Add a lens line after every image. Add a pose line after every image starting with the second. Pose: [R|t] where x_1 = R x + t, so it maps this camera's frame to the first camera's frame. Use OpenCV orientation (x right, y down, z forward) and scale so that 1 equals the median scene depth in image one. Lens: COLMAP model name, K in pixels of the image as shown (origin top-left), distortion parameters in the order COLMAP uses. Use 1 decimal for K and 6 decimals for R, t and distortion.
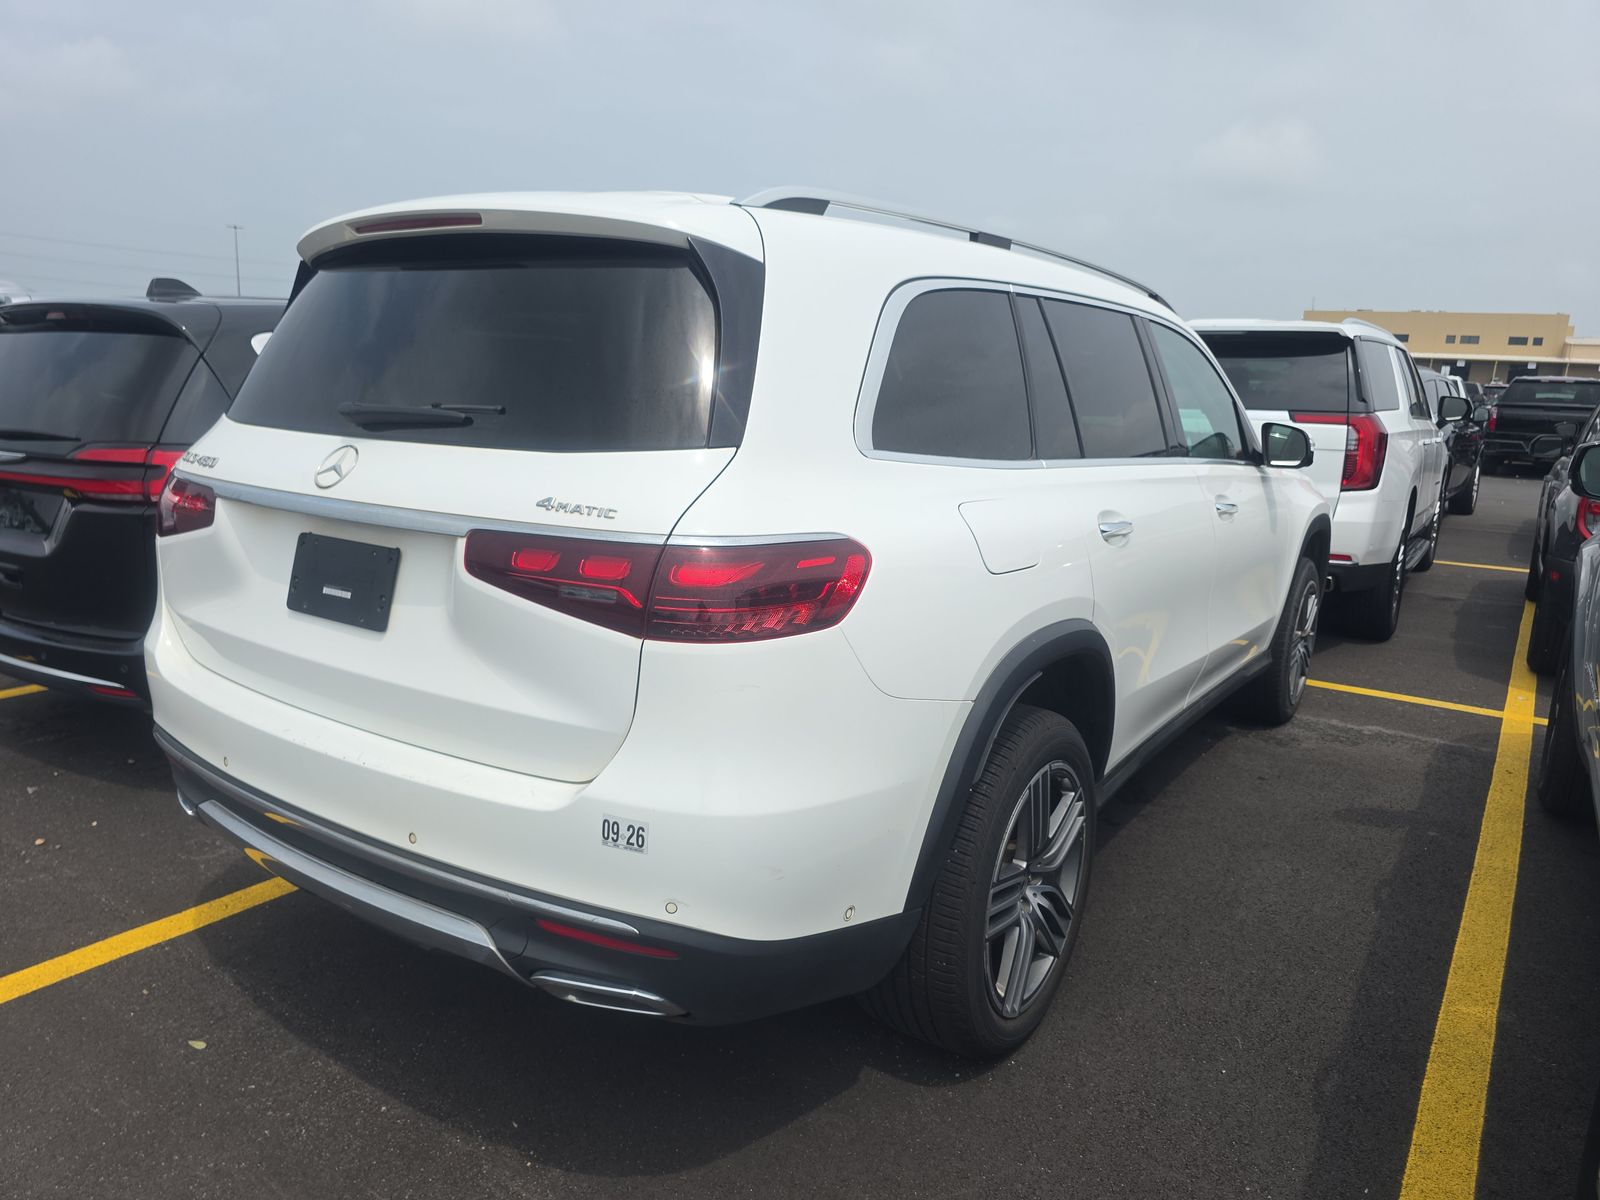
lens RADIAL K [[1086.9, 0, 803.9], [0, 1086.9, 600.2], [0, 0, 1]] dist [0.049442, -0.046972]
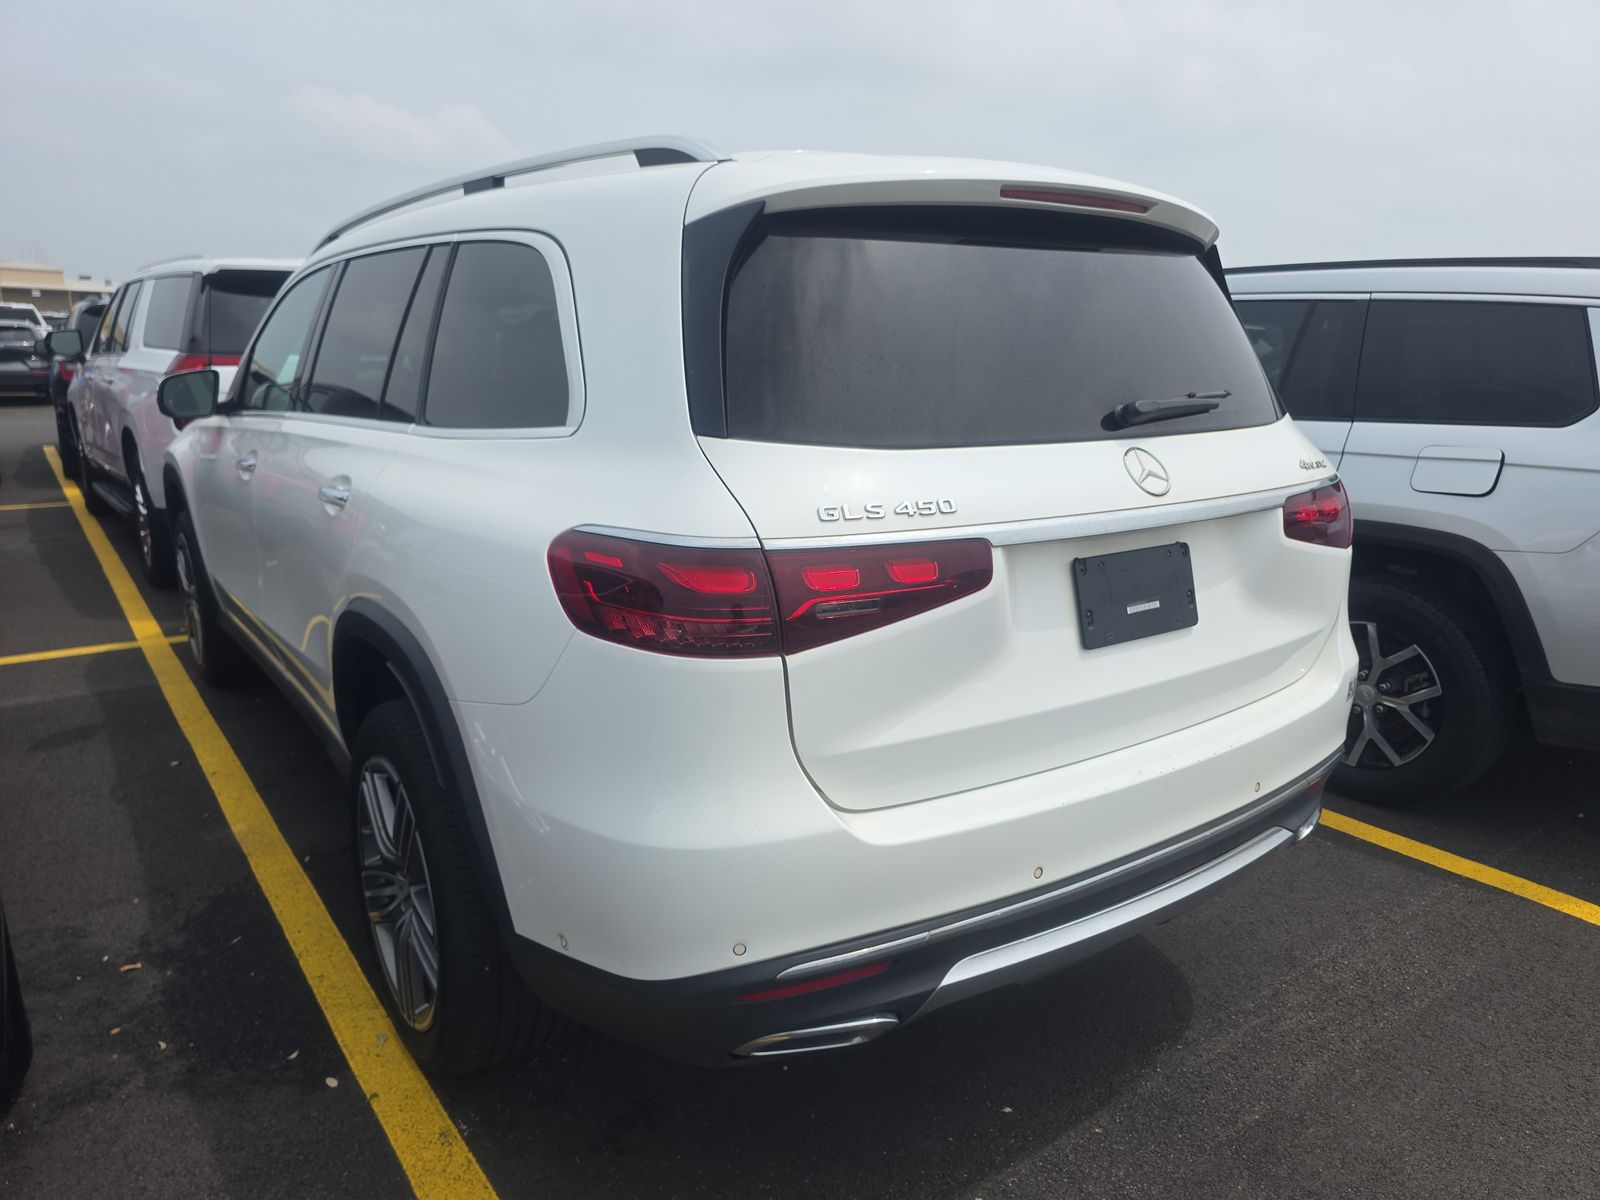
lens RADIAL K [[1086.9, 0, 799.4], [0, 1086.9, 607.8], [0, 0, 1]] dist [0.049442, -0.046972]
pose [[0.329032, -0.250710, 0.910430, -1.429592], [0.185602, 0.962477, 0.197965, -0.255530], [-0.925900, 0.103841, 0.363218, 0.978065]]
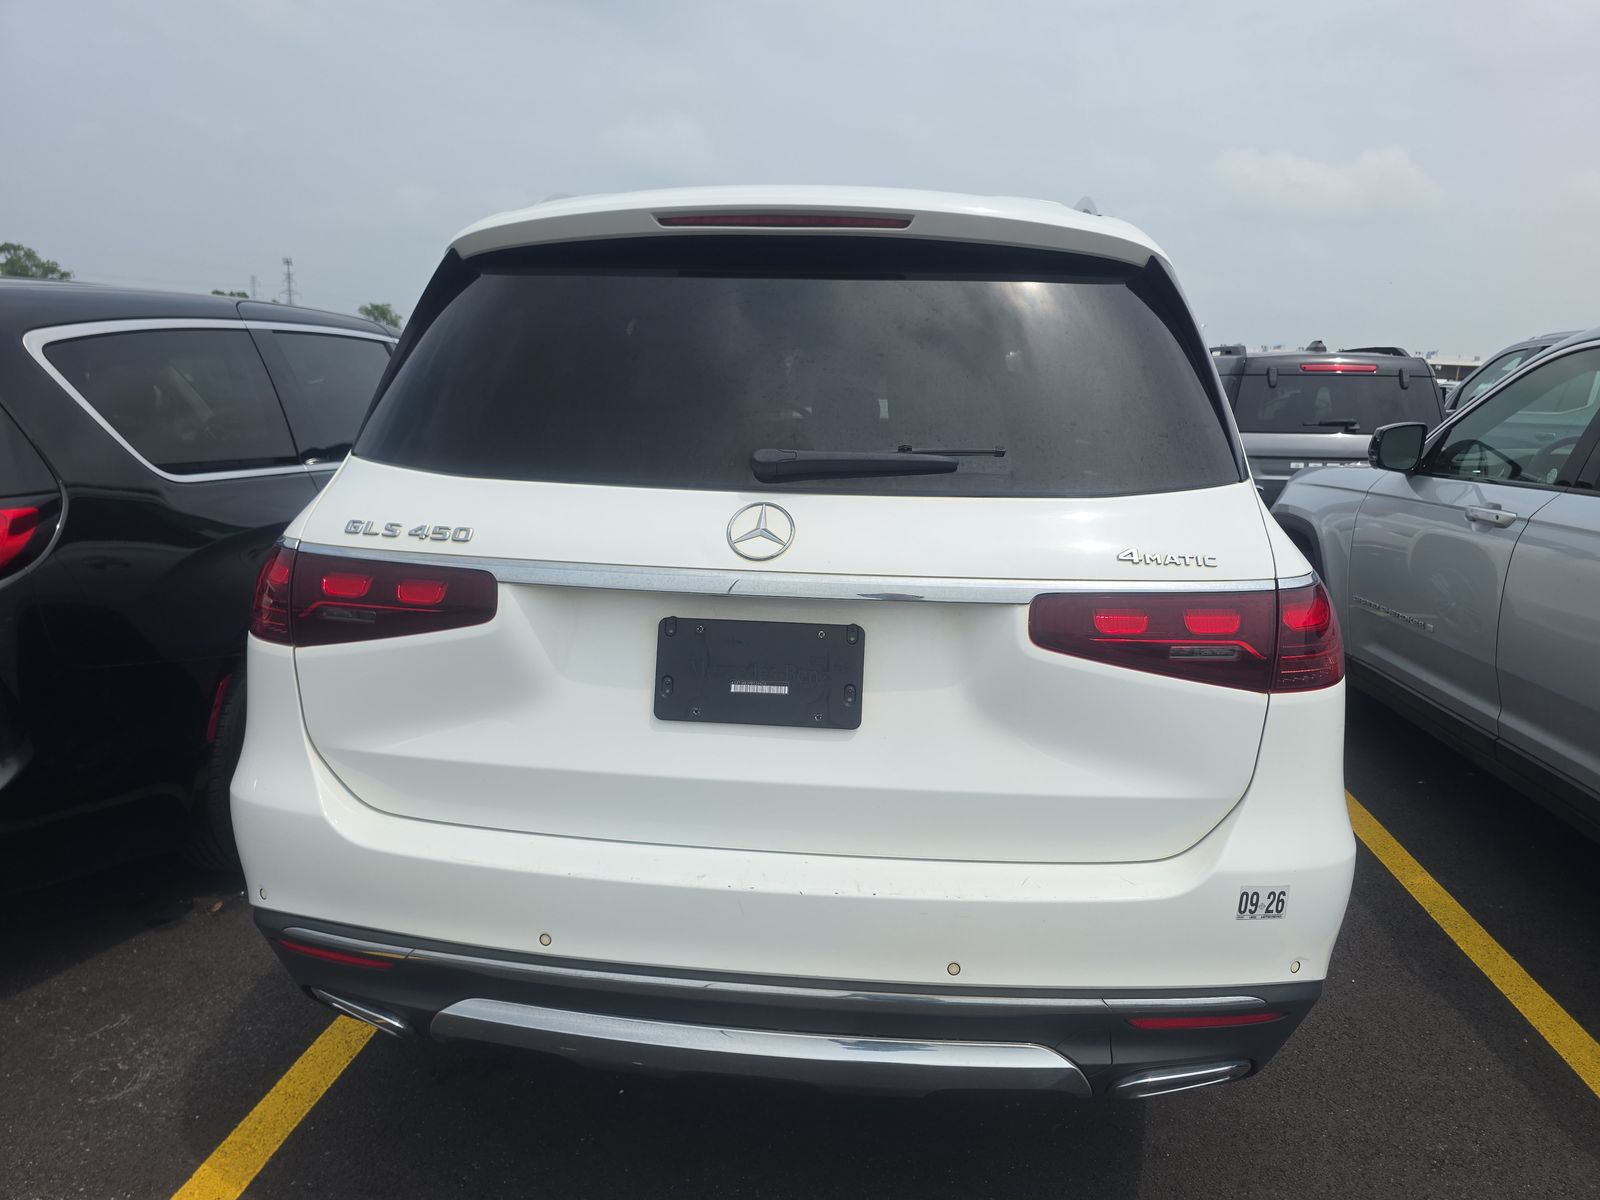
lens RADIAL K [[1086.9, 0, 799.1], [0, 1086.9, 595.0], [0, 0, 1]] dist [0.049442, -0.046972]
pose [[0.873226, -0.109517, 0.474851, -0.801378], [0.101106, 0.993933, 0.043308, -0.110672], [-0.476712, 0.010193, 0.879000, 0.312150]]
